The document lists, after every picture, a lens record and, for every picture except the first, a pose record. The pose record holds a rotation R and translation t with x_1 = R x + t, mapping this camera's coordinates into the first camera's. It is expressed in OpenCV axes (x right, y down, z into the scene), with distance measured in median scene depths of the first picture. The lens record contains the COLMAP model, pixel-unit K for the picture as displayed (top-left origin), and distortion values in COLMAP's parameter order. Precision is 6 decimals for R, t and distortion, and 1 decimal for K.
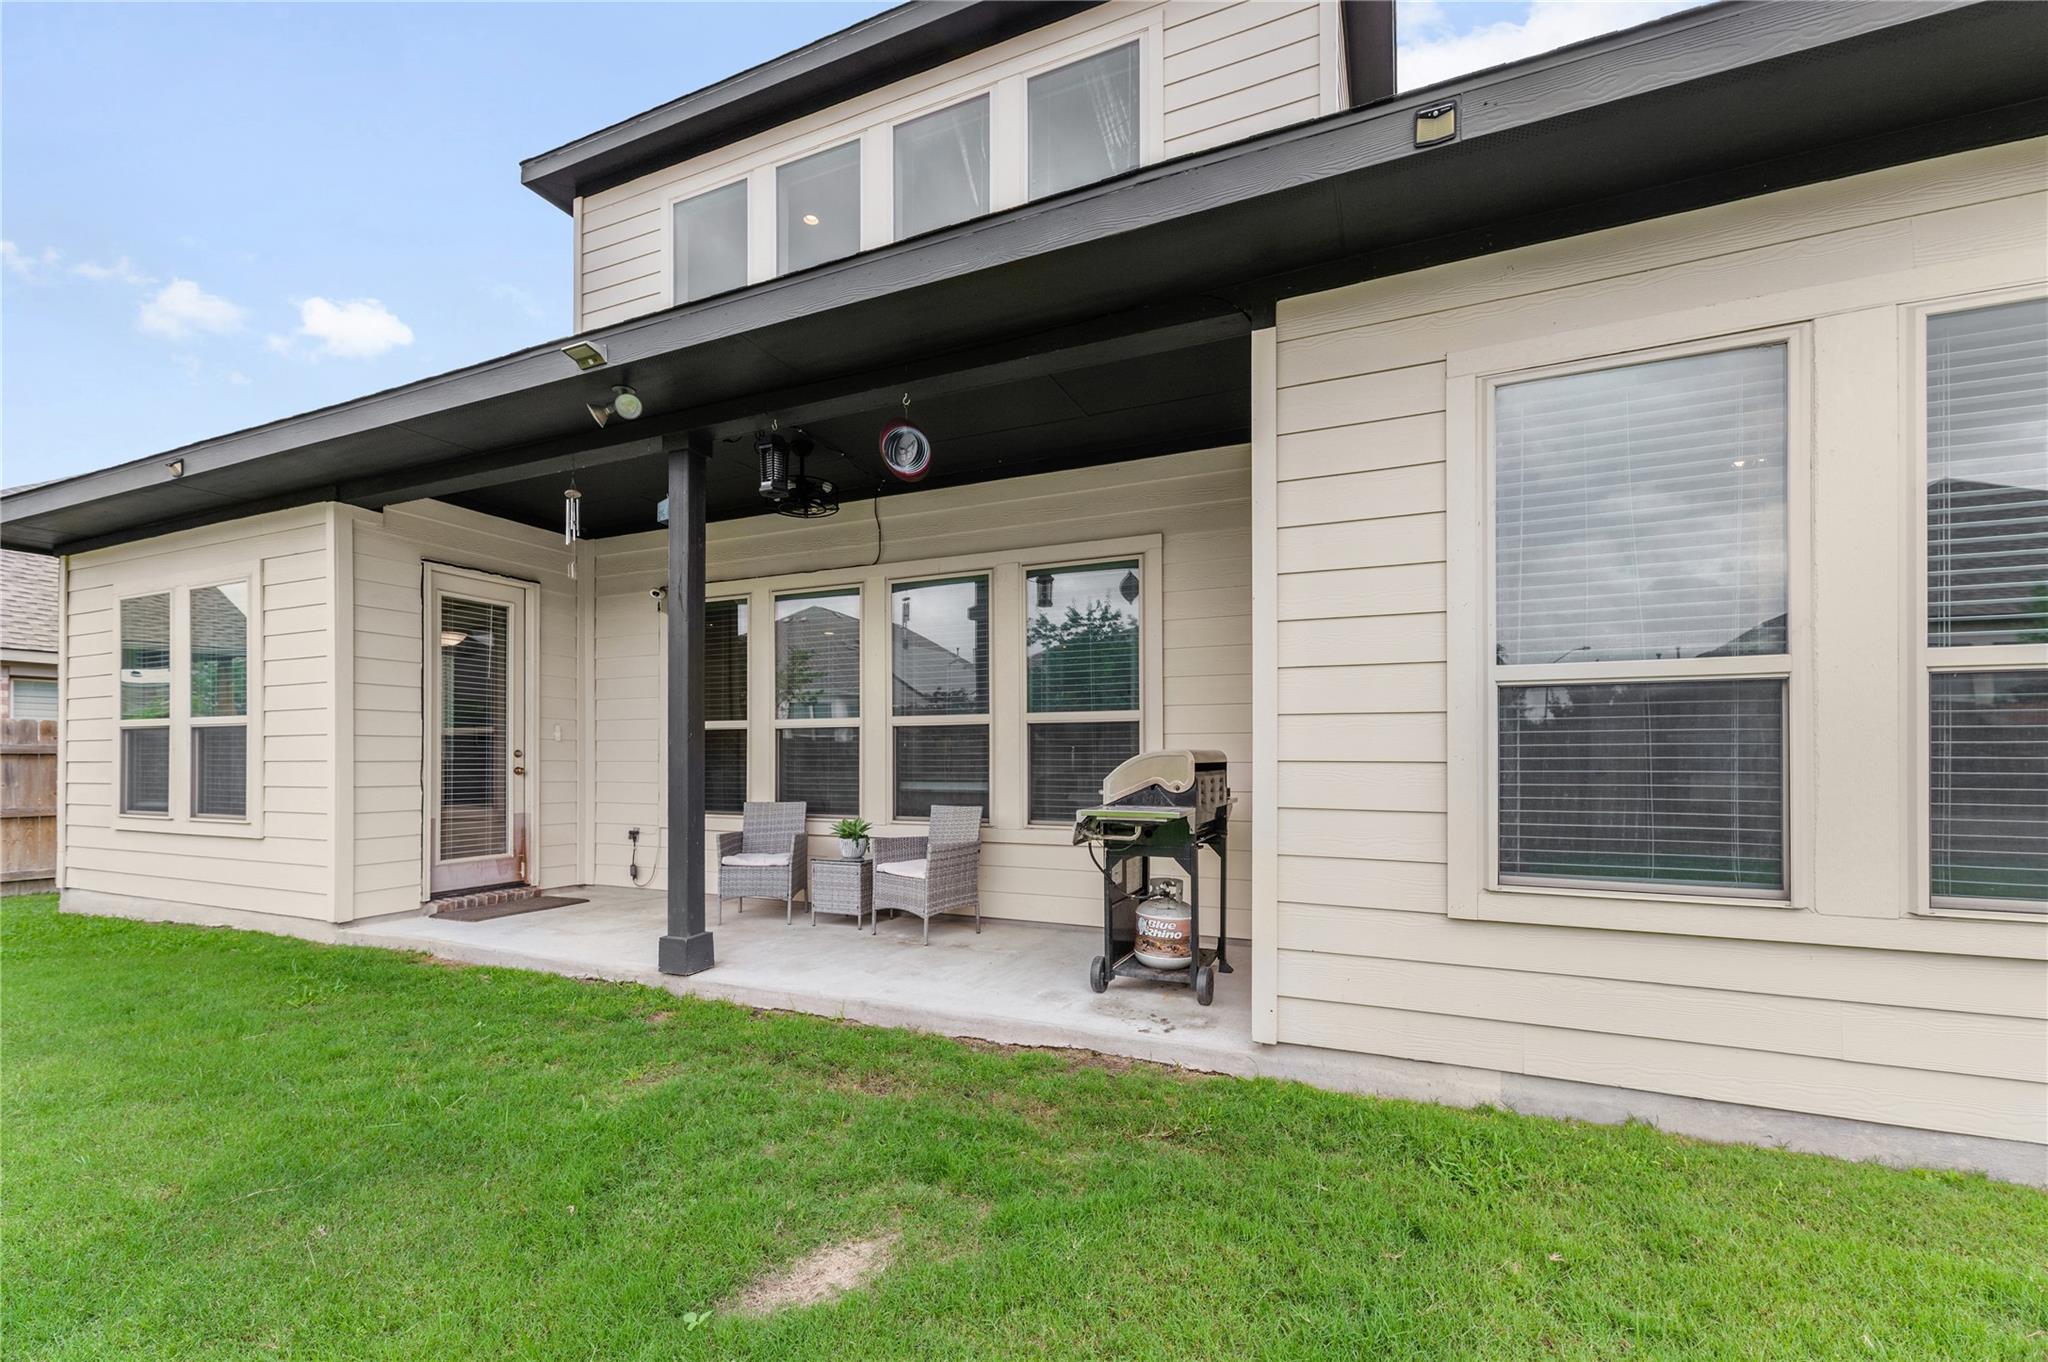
lens RADIAL K [[849.7, 0, 1021.6], [0, 849.7, 748.8], [0, 0, 1]] dist [0.003233, 0.000497]
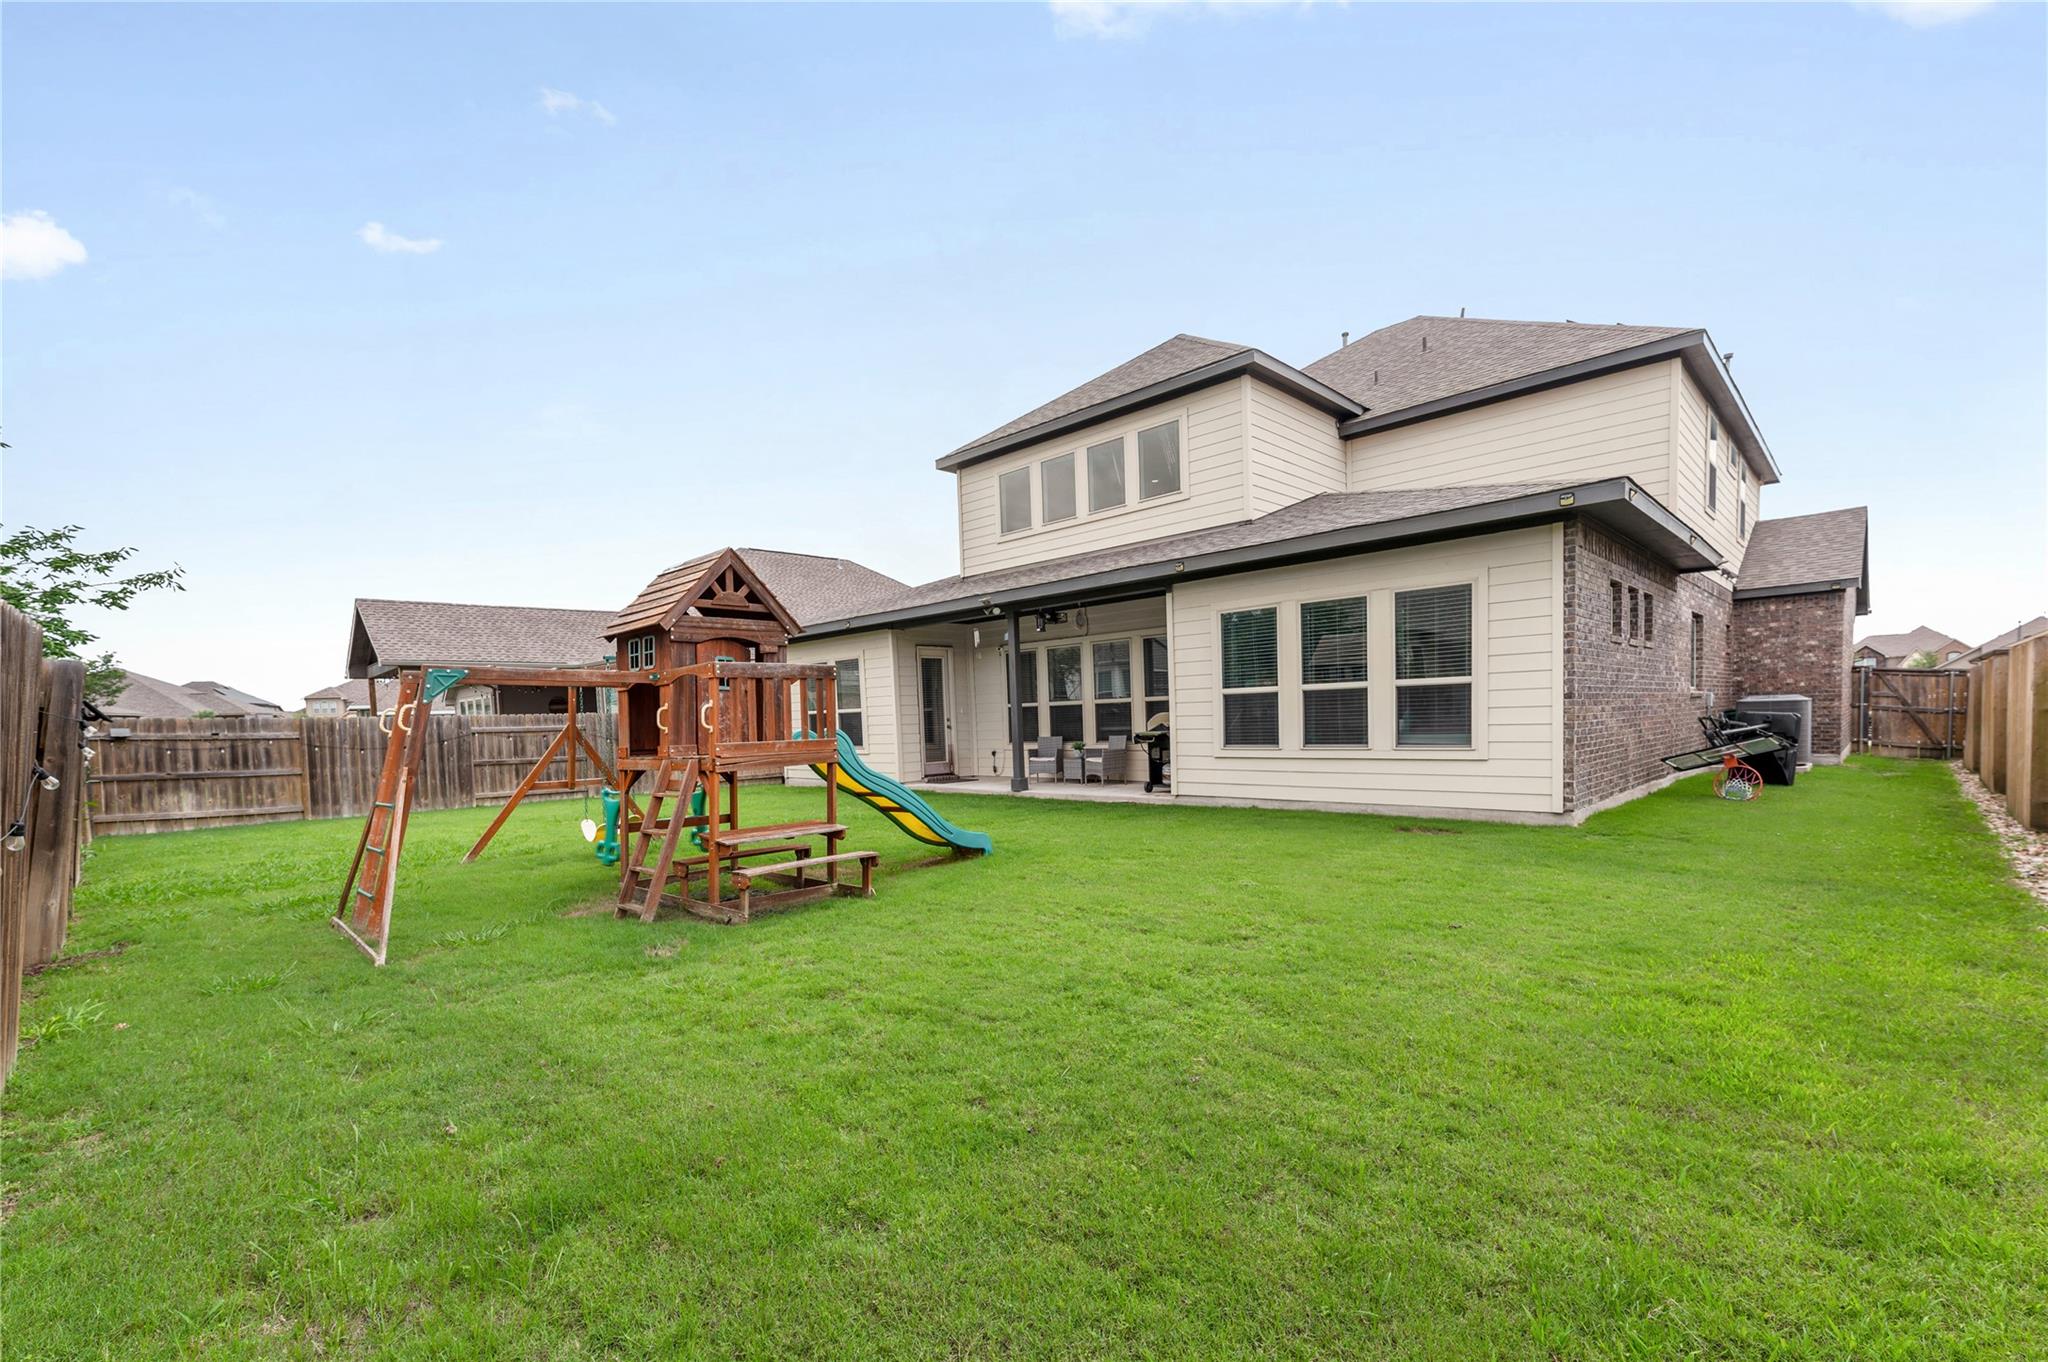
lens RADIAL K [[834.0, 0, 1031.5], [0, 834.0, 723.3], [0, 0, 1]] dist [0.000826, 0.000235]
pose [[0.943287, -0.027418, -0.330844, 0.464503], [0.035418, 0.999207, 0.018173, -0.020825], [0.330084, -0.028860, 0.943510, -1.304958]]
